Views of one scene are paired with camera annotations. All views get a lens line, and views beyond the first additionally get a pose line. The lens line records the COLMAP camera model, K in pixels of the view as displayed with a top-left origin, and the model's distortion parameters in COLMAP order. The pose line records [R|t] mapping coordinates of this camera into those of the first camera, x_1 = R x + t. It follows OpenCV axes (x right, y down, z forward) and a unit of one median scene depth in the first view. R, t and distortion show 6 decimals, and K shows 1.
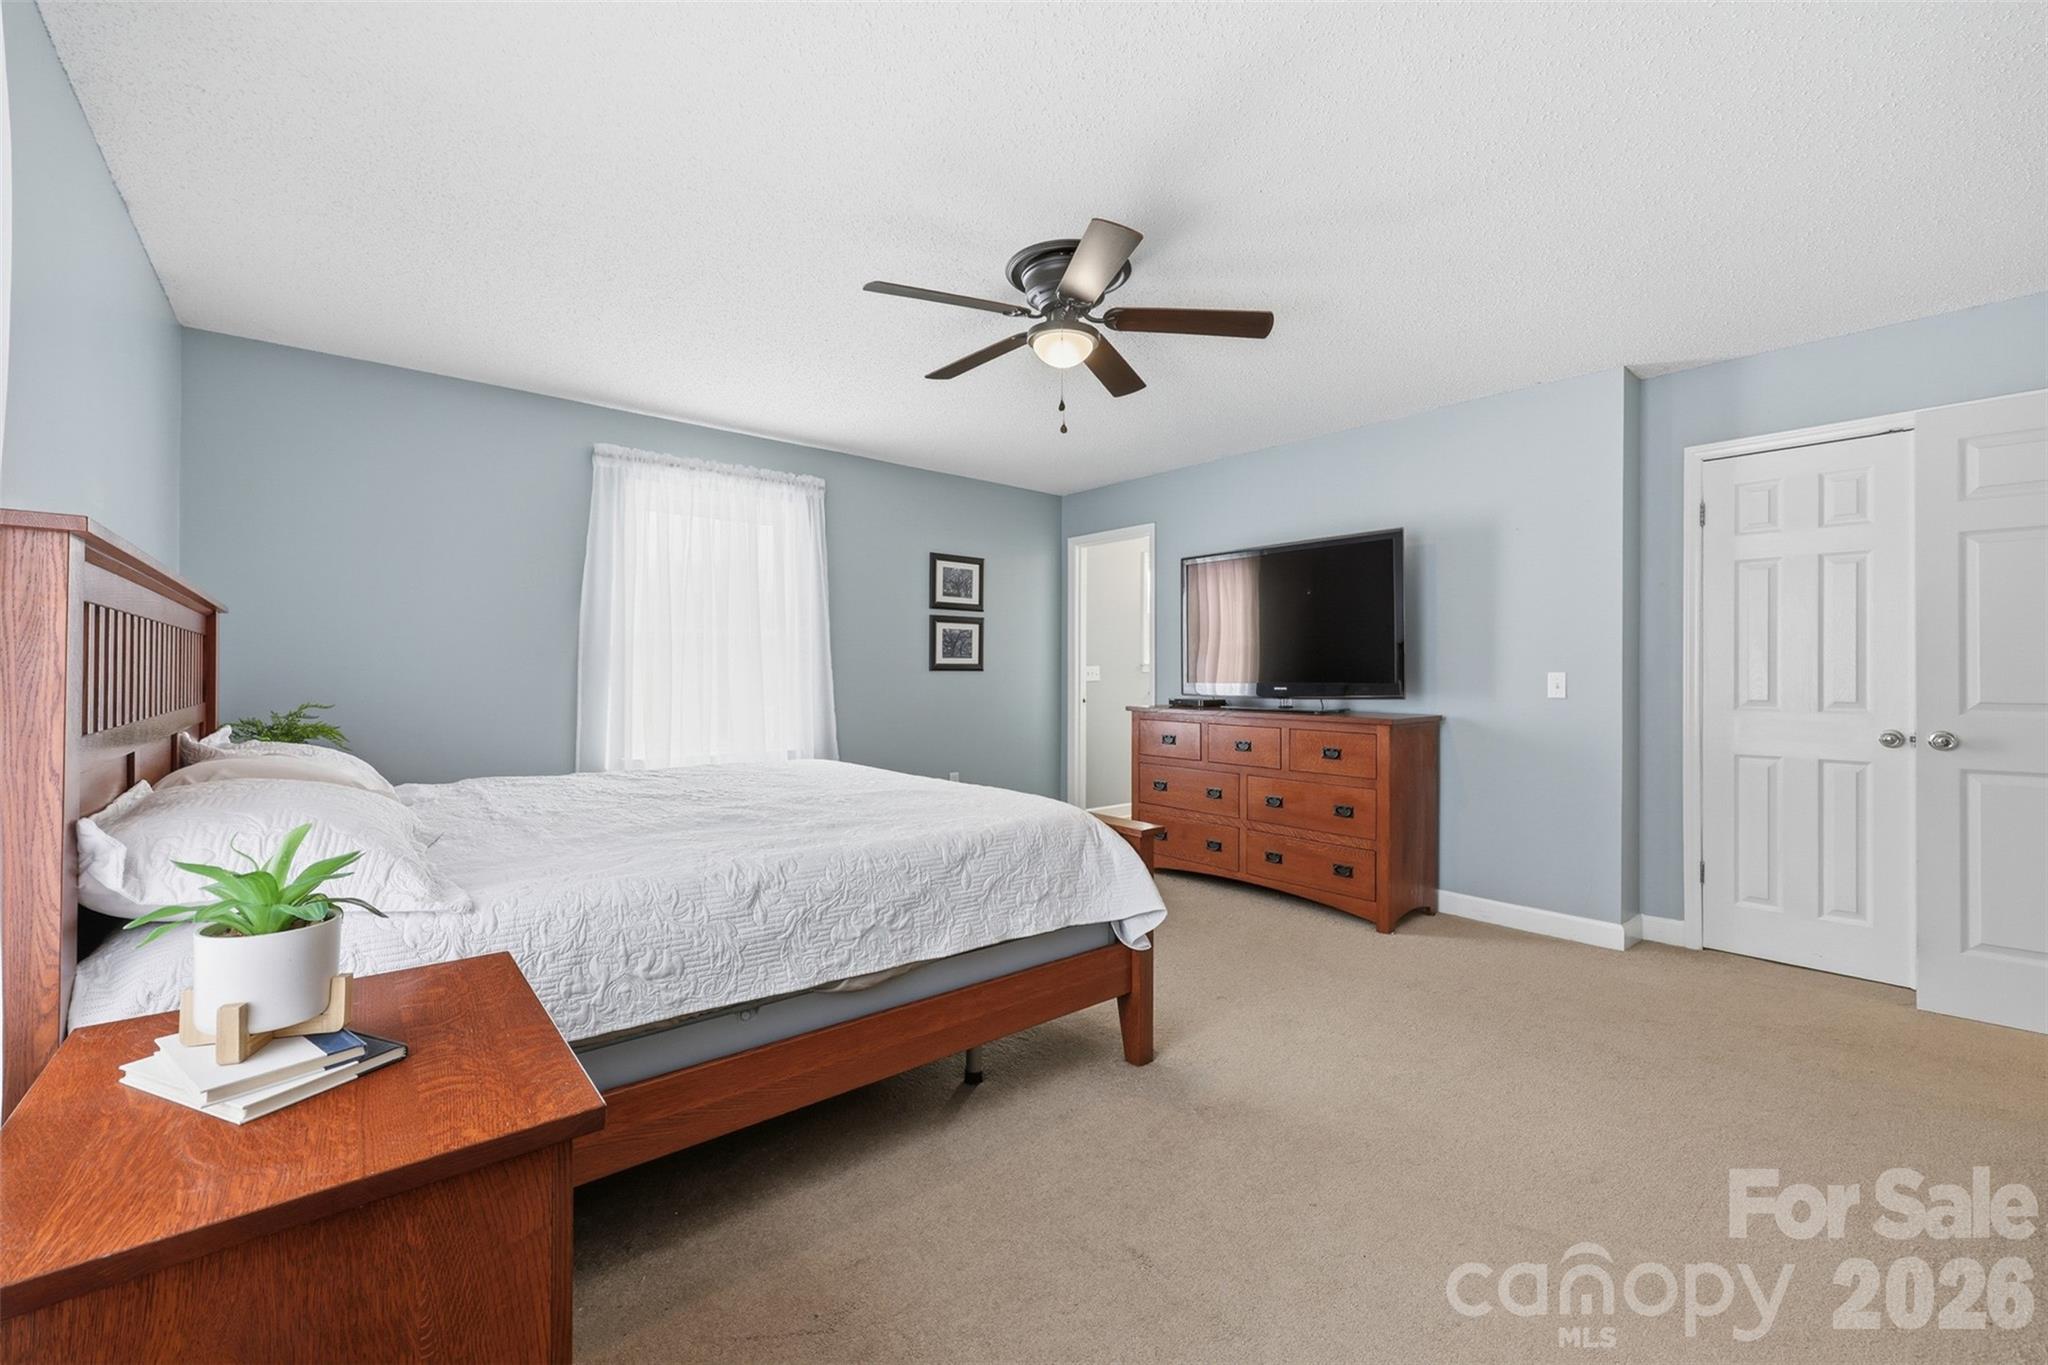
lens RADIAL K [[821.7, 0, 1024.0], [0, 821.7, 682.5], [0, 0, 1]] dist [-0.001123, -0.000090]
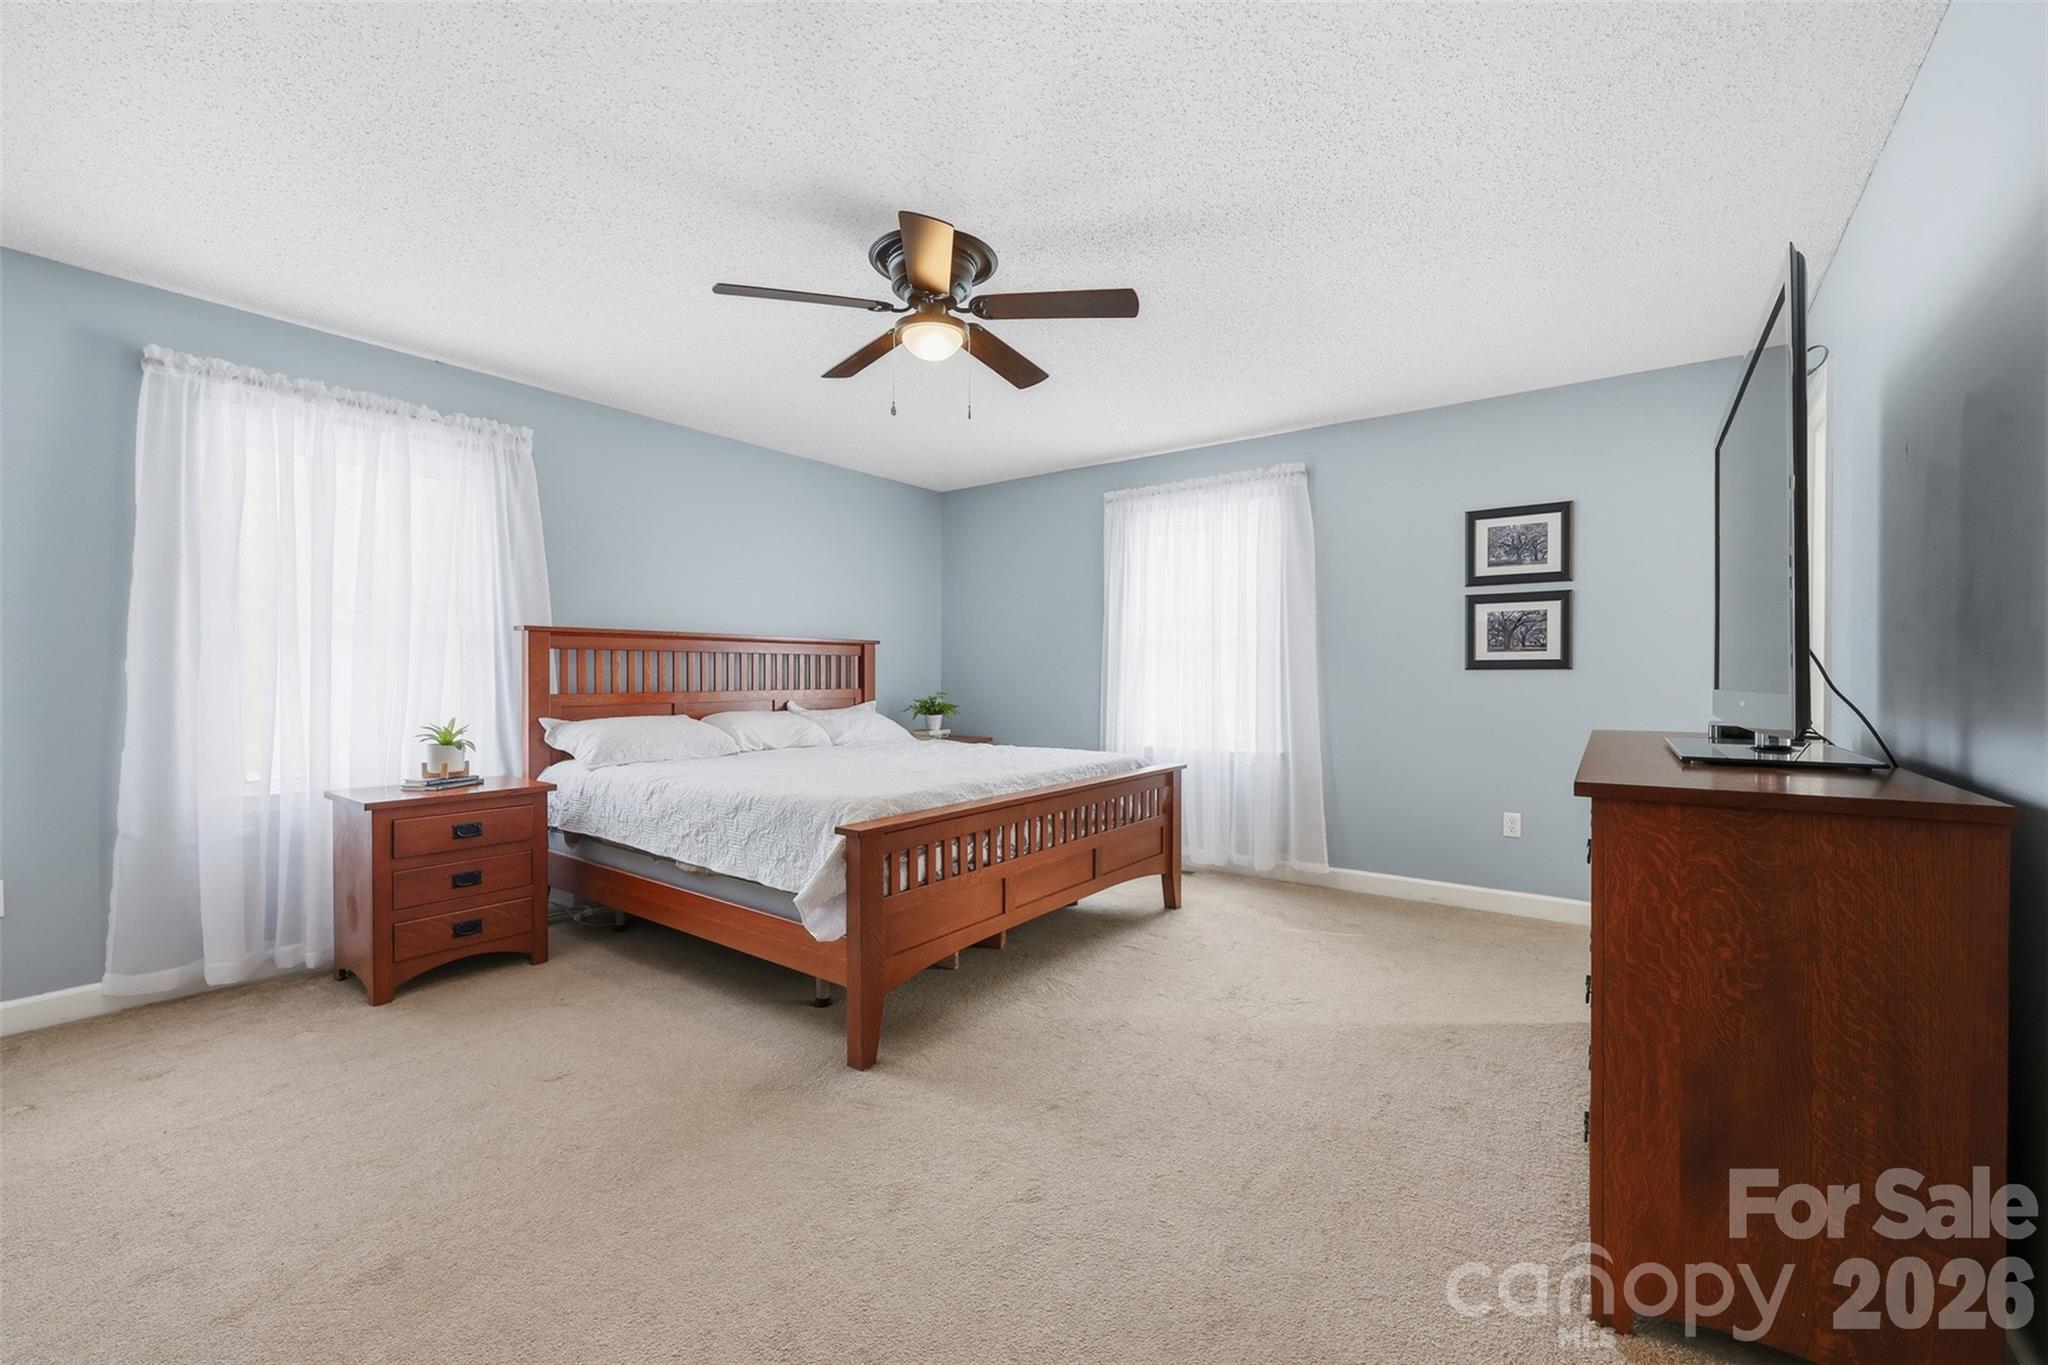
lens RADIAL K [[821.7, 0, 1024.0], [0, 821.7, 682.5], [0, 0, 1]] dist [-0.001123, -0.000090]
pose [[0.241376, 0.009968, -0.970381, 0.514597], [-0.009733, 0.999922, 0.007851, -0.004510], [0.970383, 0.007549, 0.241454, 0.425815]]
